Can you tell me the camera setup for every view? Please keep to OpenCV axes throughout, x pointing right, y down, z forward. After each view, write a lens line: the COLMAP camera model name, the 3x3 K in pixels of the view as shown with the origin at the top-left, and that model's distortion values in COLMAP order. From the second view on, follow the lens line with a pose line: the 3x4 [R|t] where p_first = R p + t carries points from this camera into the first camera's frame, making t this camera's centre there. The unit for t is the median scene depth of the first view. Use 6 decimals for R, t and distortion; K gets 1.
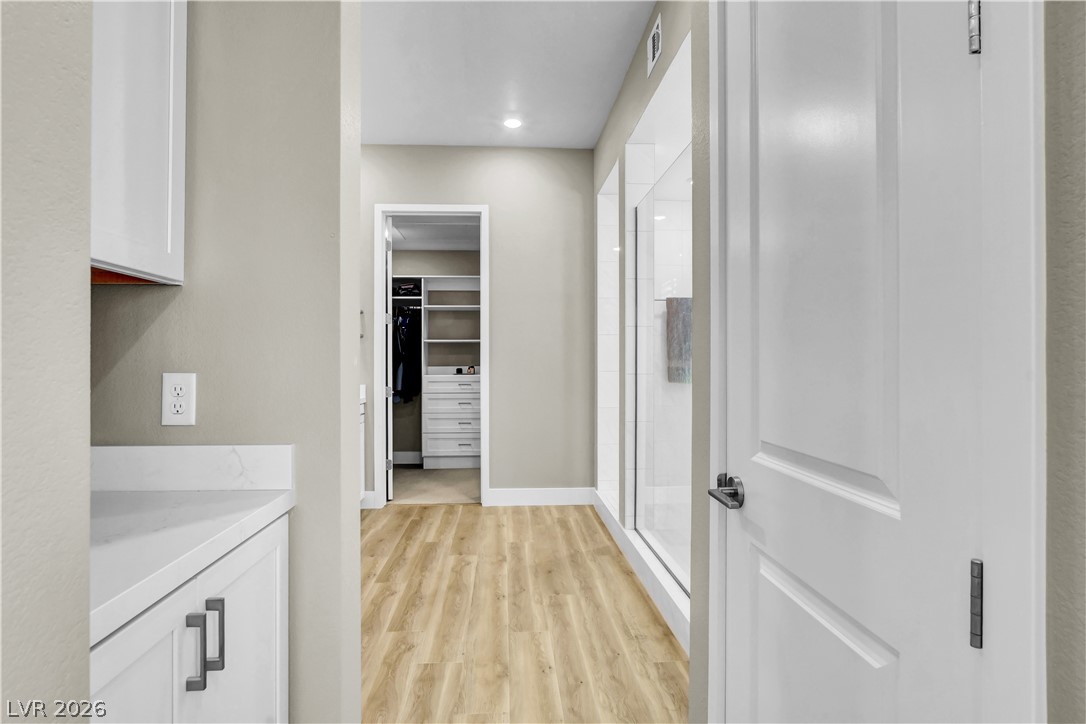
lens RADIAL K [[562.5, 0, 543.3], [0, 562.5, 362.8], [0, 0, 1]] dist [-0.004604, -0.000081]
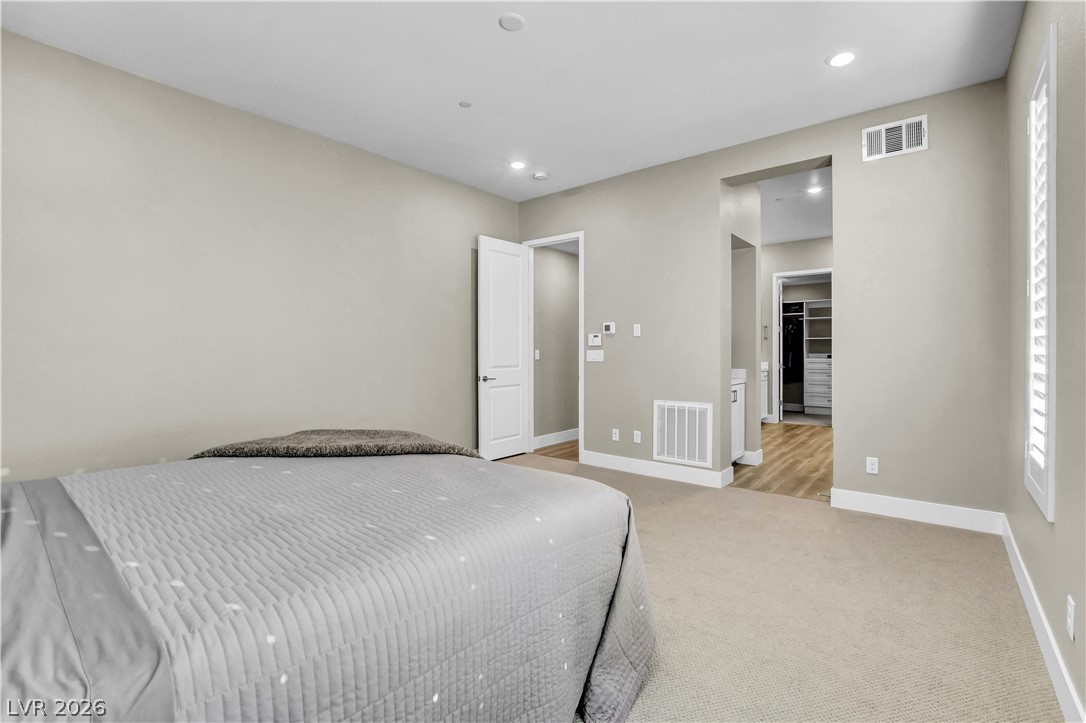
lens RADIAL K [[490.9, 0, 538.1], [0, 490.9, 361.1], [0, 0, 1]] dist [-0.020534, 0.000626]
pose [[0.725076, 0.008436, -0.688618, 0.494726], [-0.001247, 0.999939, 0.010936, 0.031671], [0.688668, -0.007071, 0.725042, -1.421394]]
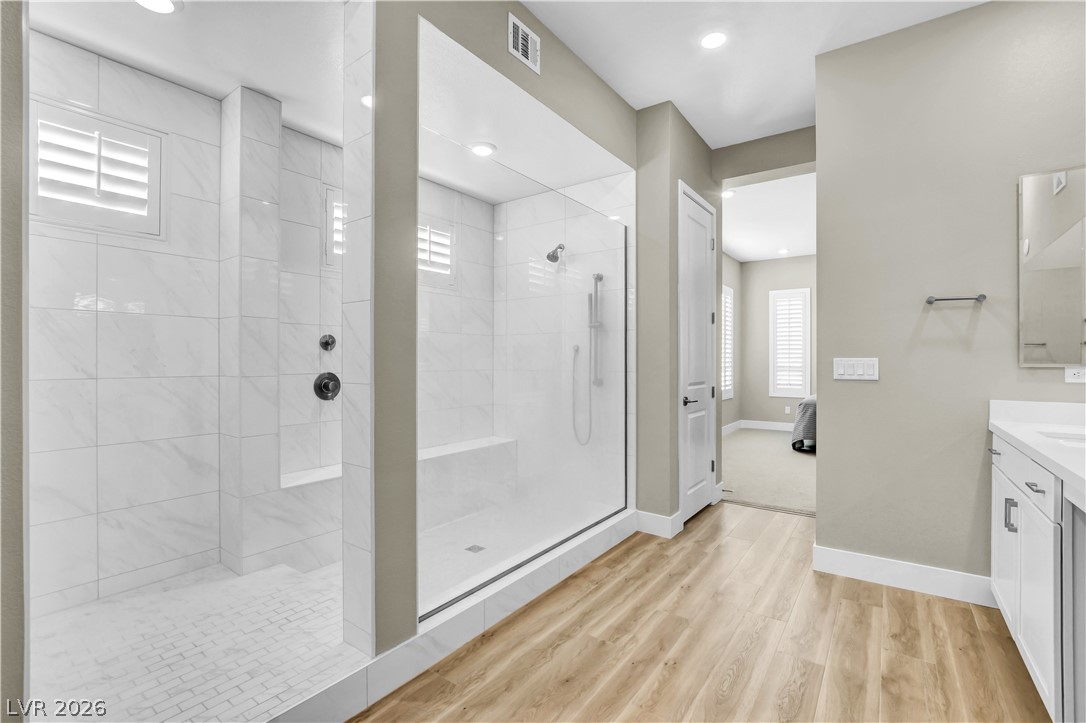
lens RADIAL K [[490.9, 0, 547.6], [0, 490.9, 361.1], [0, 0, 1]] dist [-0.020534, 0.000626]
pose [[-0.776721, 0.002010, 0.629842, -0.352945], [-0.001126, 0.999989, -0.004580, 0.001890], [-0.629844, -0.004267, -0.776710, 1.564750]]
